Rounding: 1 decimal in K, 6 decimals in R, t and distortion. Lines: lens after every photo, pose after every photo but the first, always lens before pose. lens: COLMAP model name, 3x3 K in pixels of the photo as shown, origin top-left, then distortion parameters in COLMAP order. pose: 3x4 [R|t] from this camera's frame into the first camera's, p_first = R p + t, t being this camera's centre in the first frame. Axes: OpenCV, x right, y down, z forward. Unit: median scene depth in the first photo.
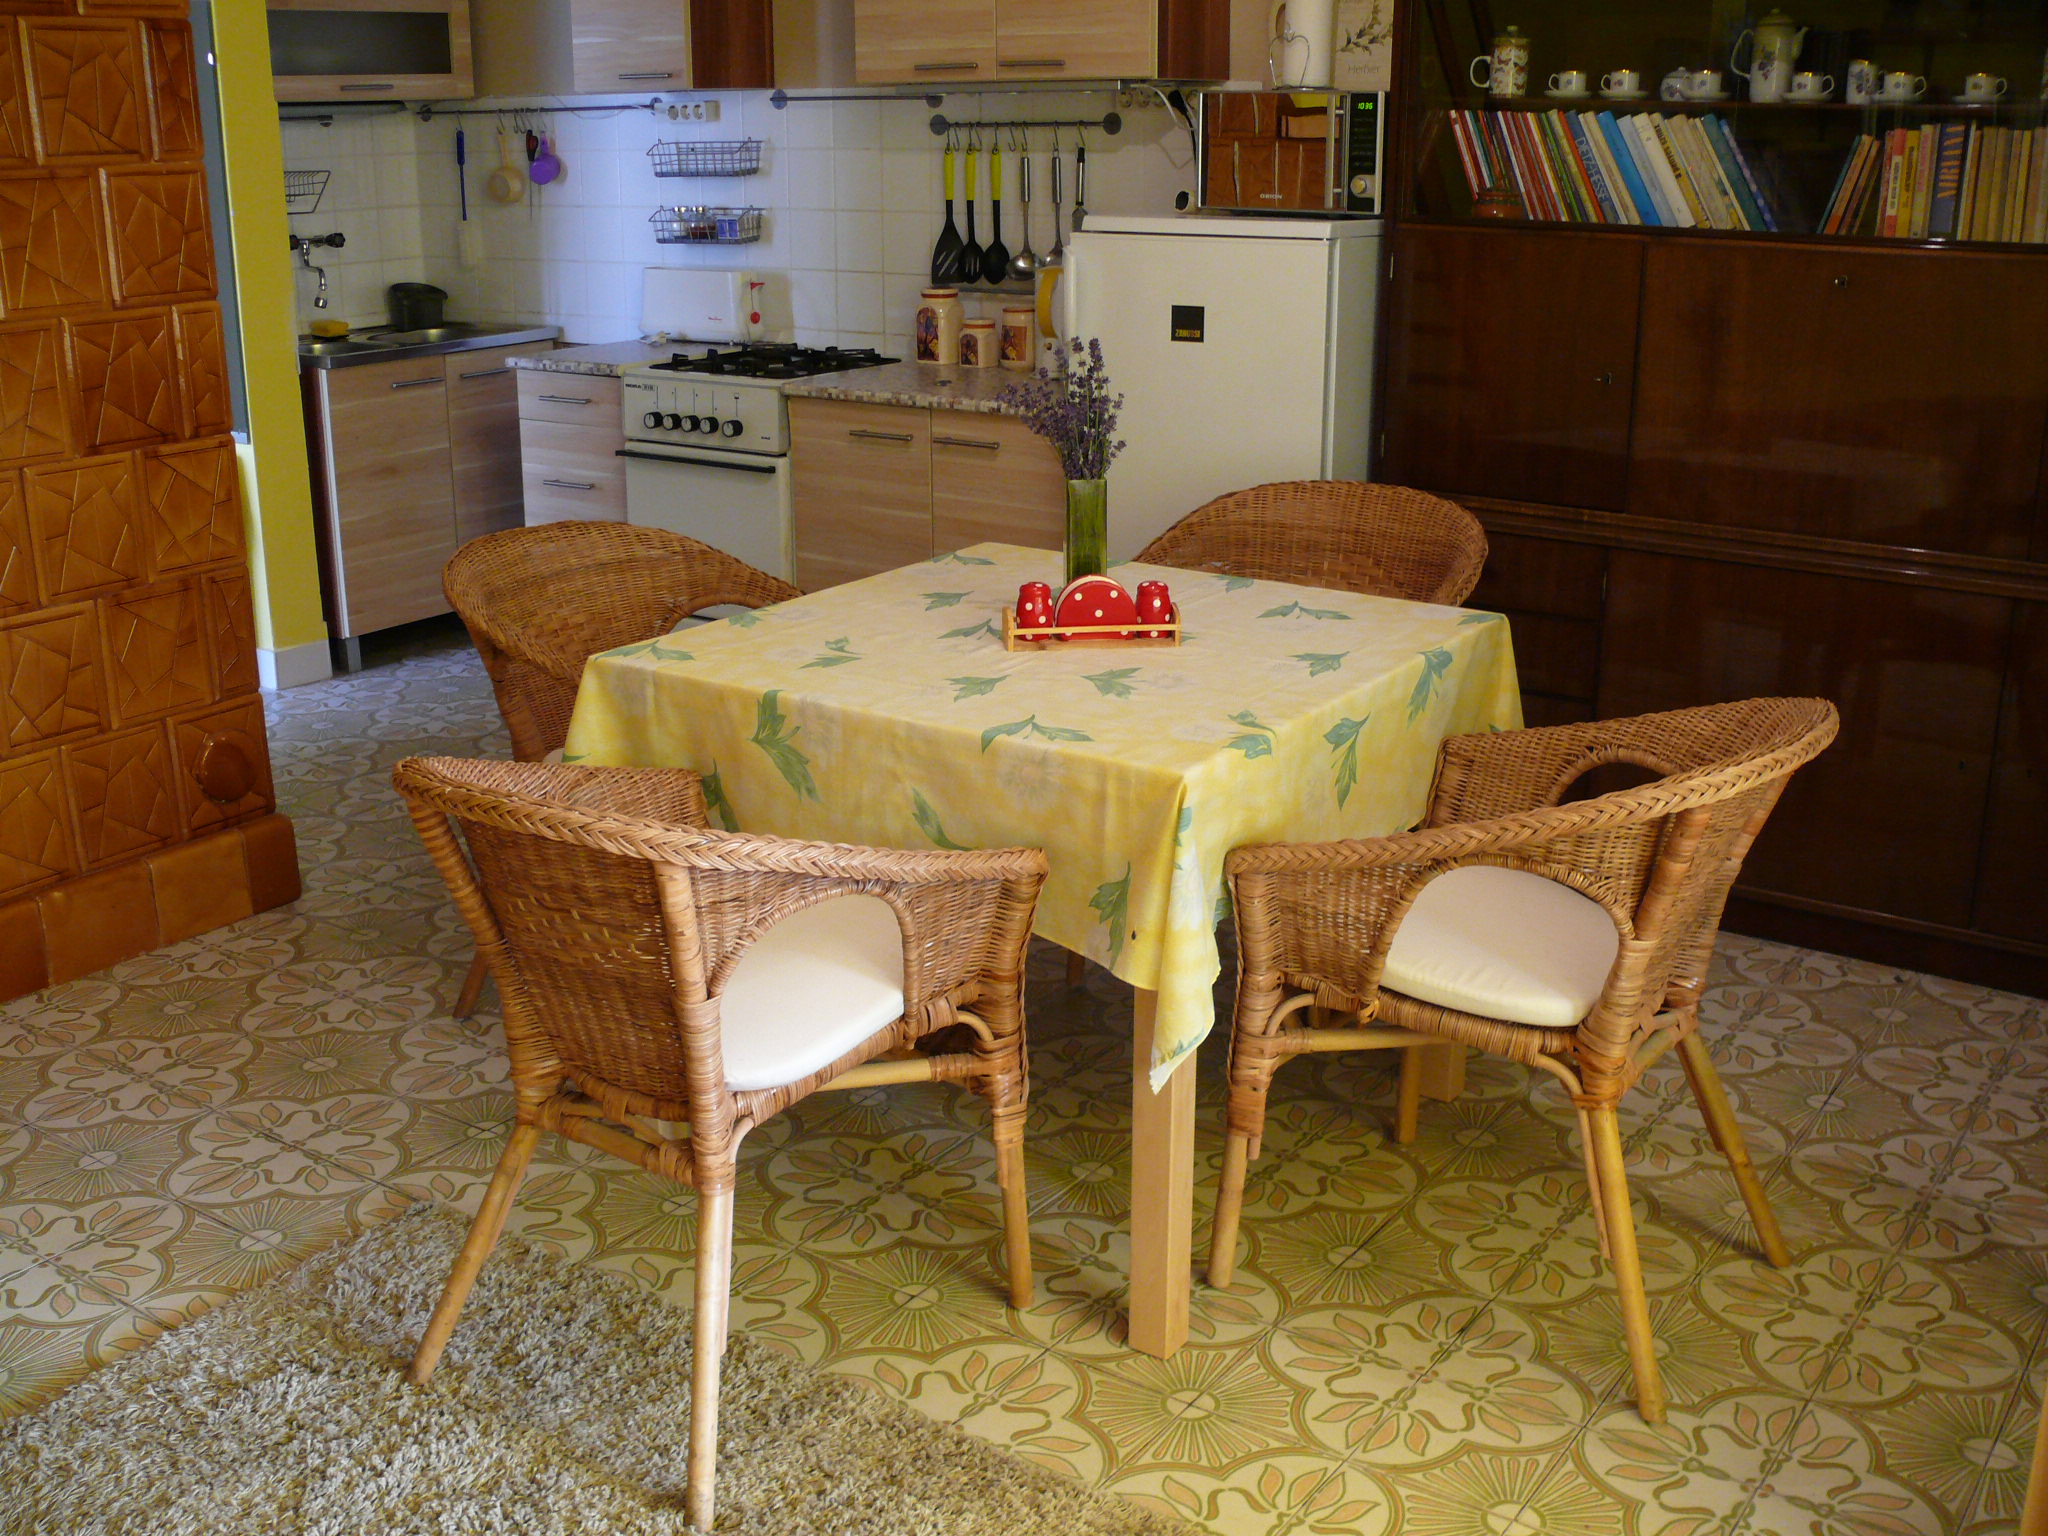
lens RADIAL K [[2110.7, 0, 1012.4], [0, 2110.7, 776.4], [0, 0, 1]] dist [-0.203466, 0.218629]
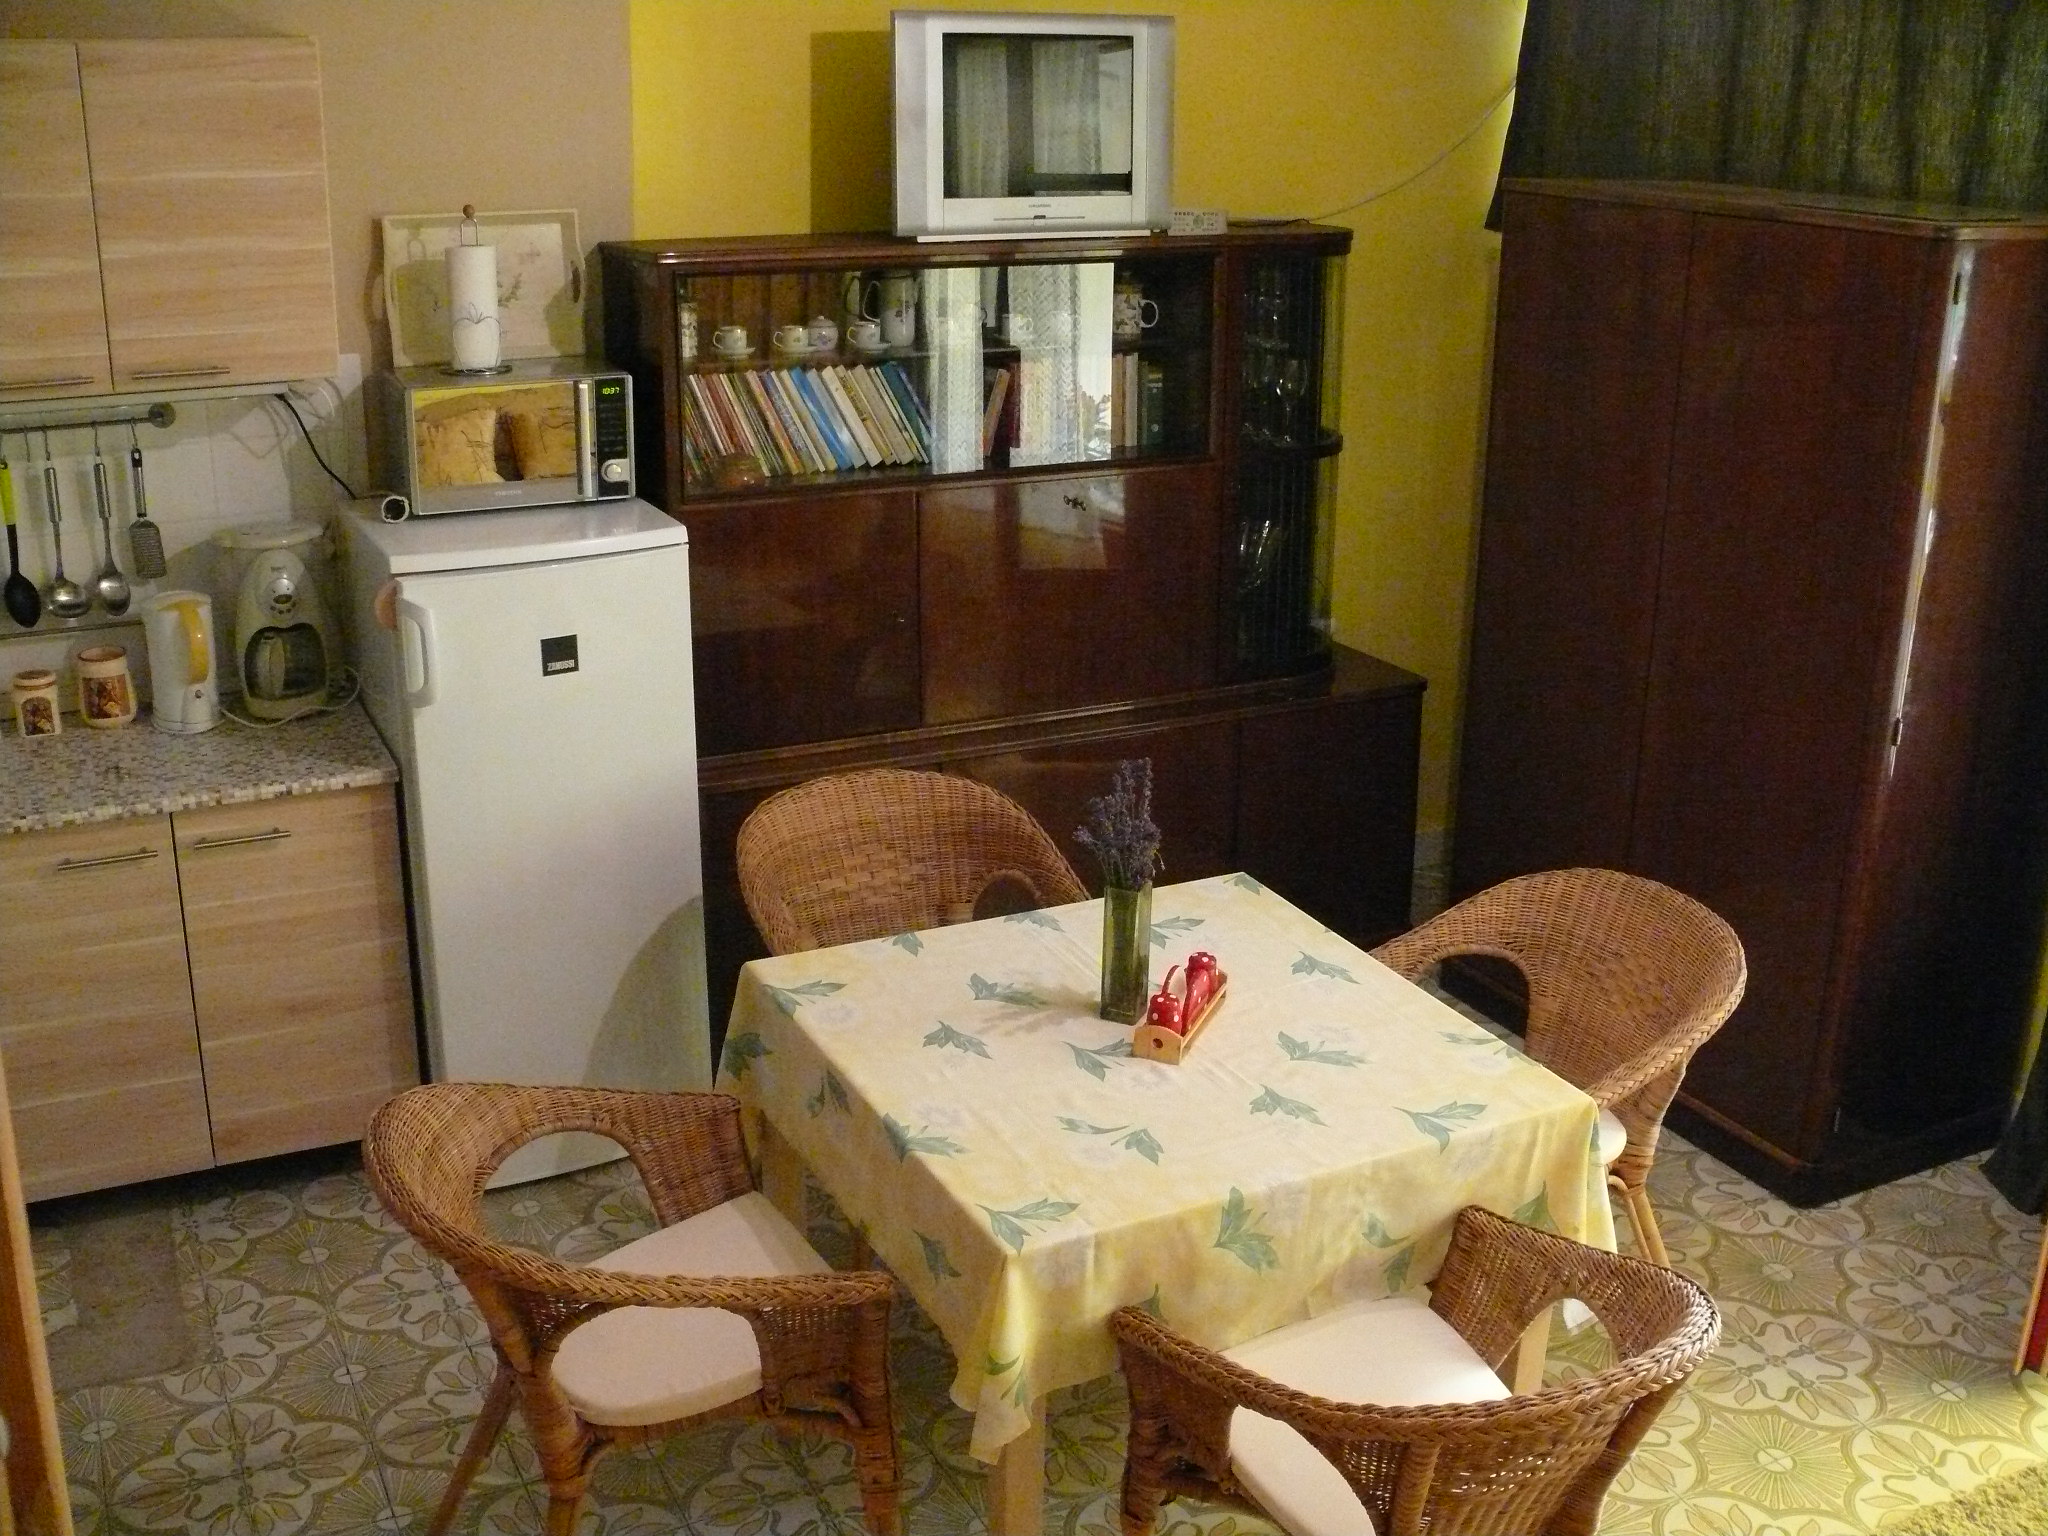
lens RADIAL K [[2110.7, 0, 1012.4], [0, 2110.7, 776.4], [0, 0, 1]] dist [-0.203466, 0.218629]
pose [[0.478364, -0.283499, 0.831141, -0.468975], [0.246538, 0.951748, 0.182743, -0.219420], [-0.842845, 0.117490, 0.525175, 0.264433]]
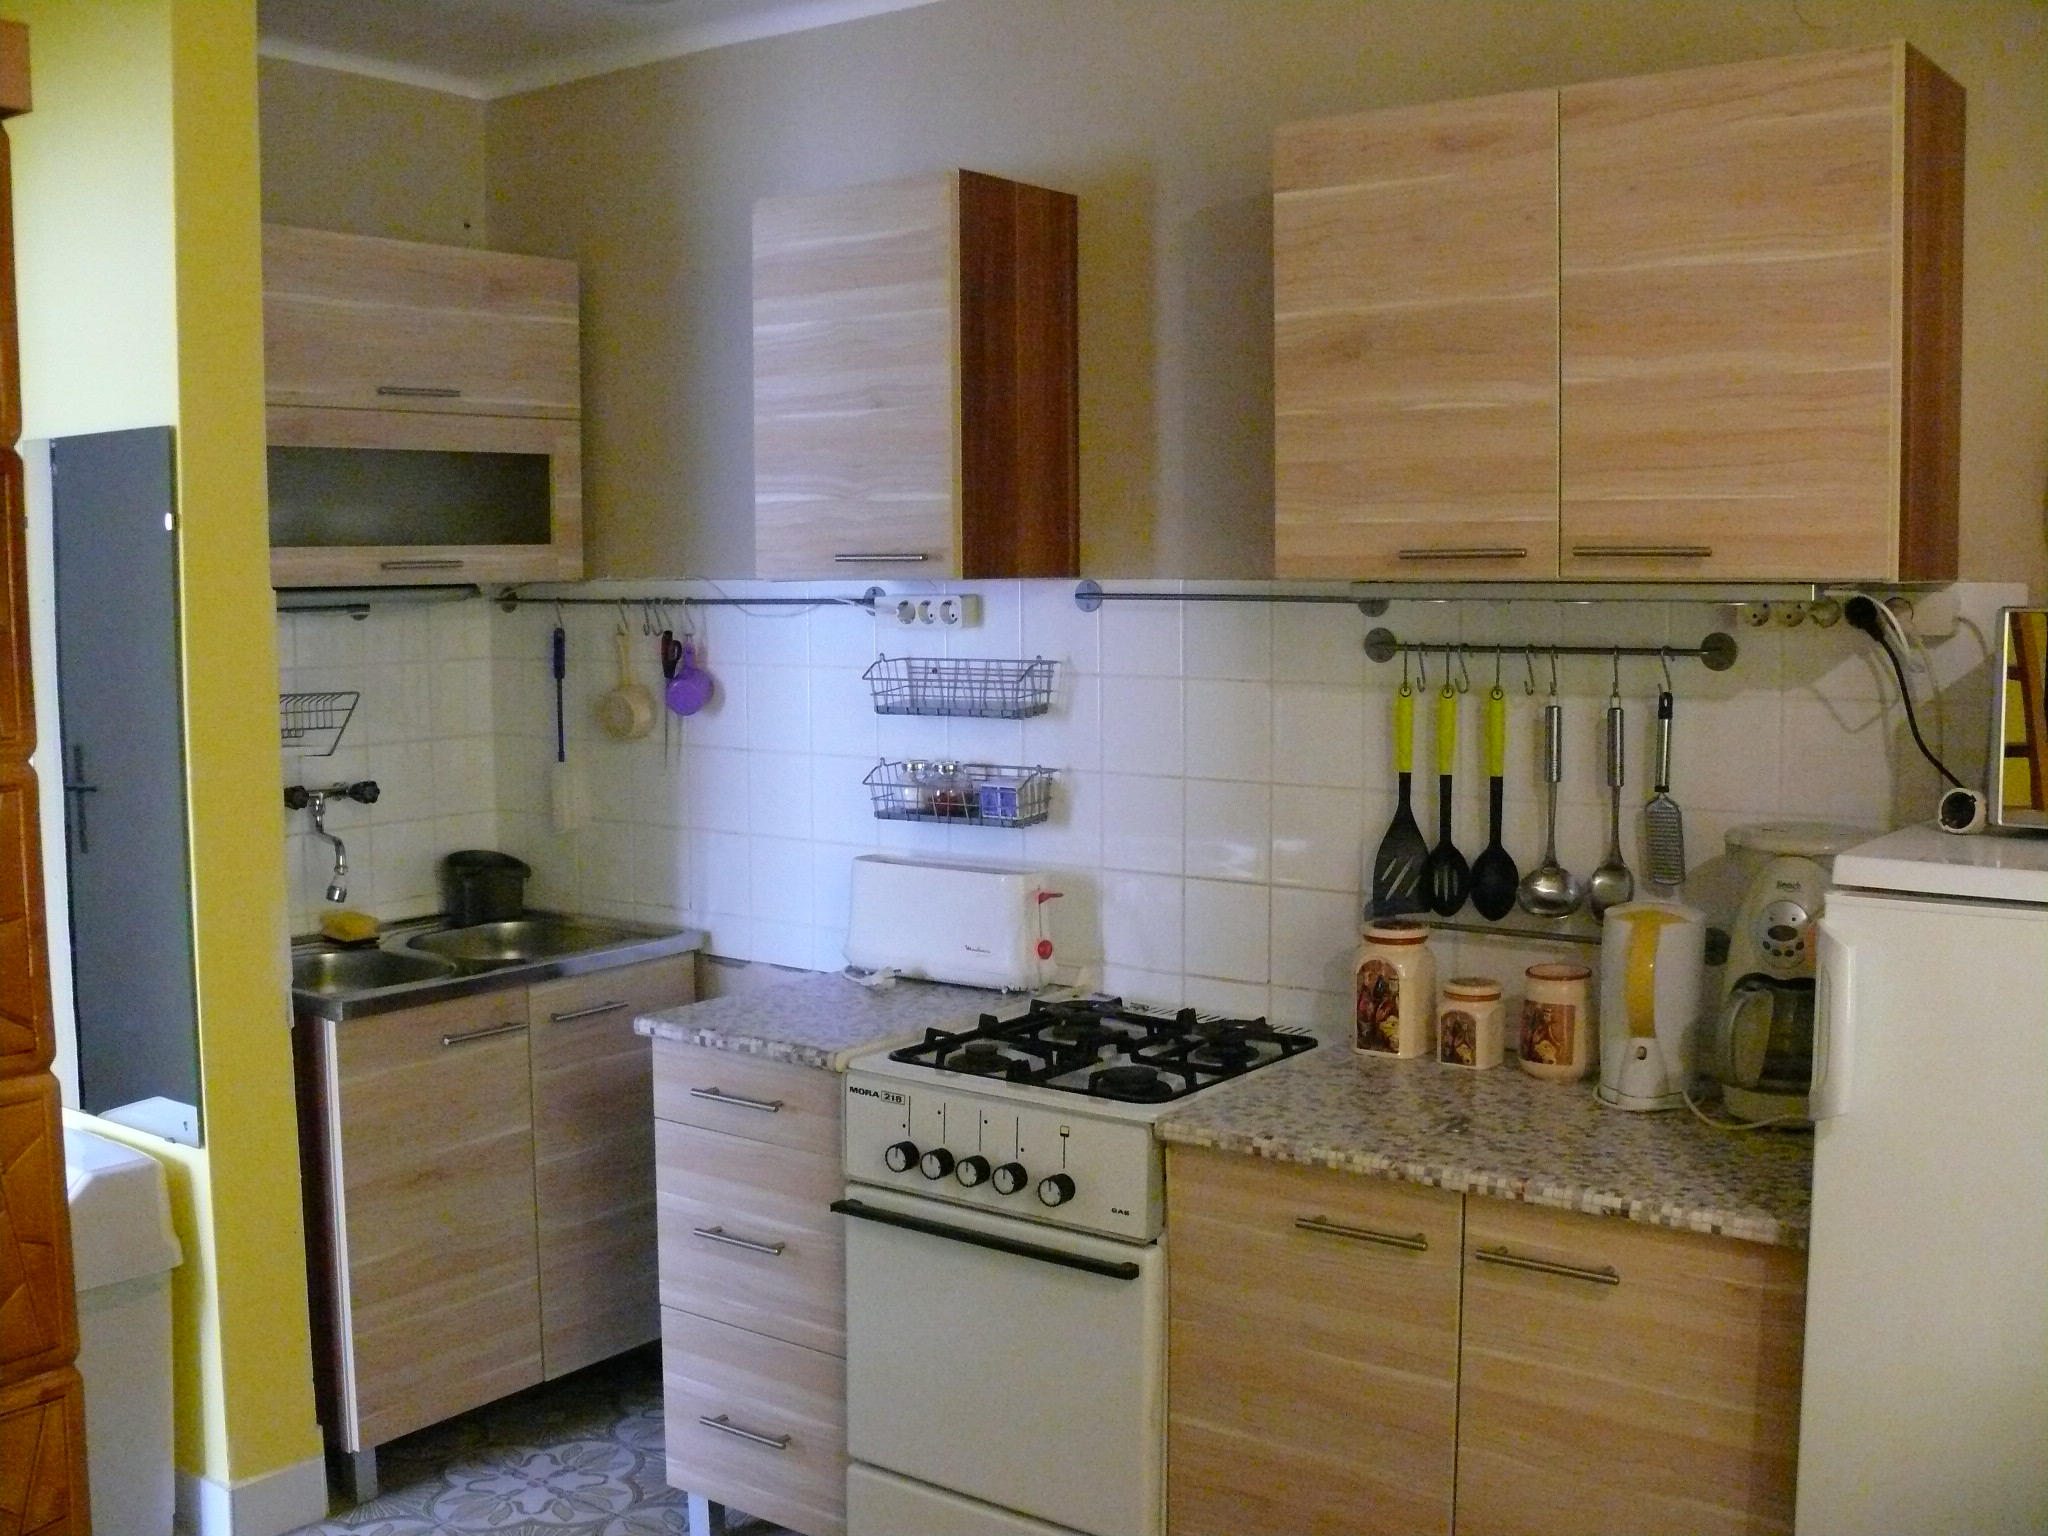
lens RADIAL K [[2110.7, 0, 1012.4], [0, 2110.7, 776.4], [0, 0, 1]] dist [-0.203466, 0.218629]
pose [[0.999785, 0.001469, -0.020670, -0.123817], [-0.005750, 0.977980, -0.208617, -0.145317], [0.019909, 0.208691, 0.977779, 0.400304]]
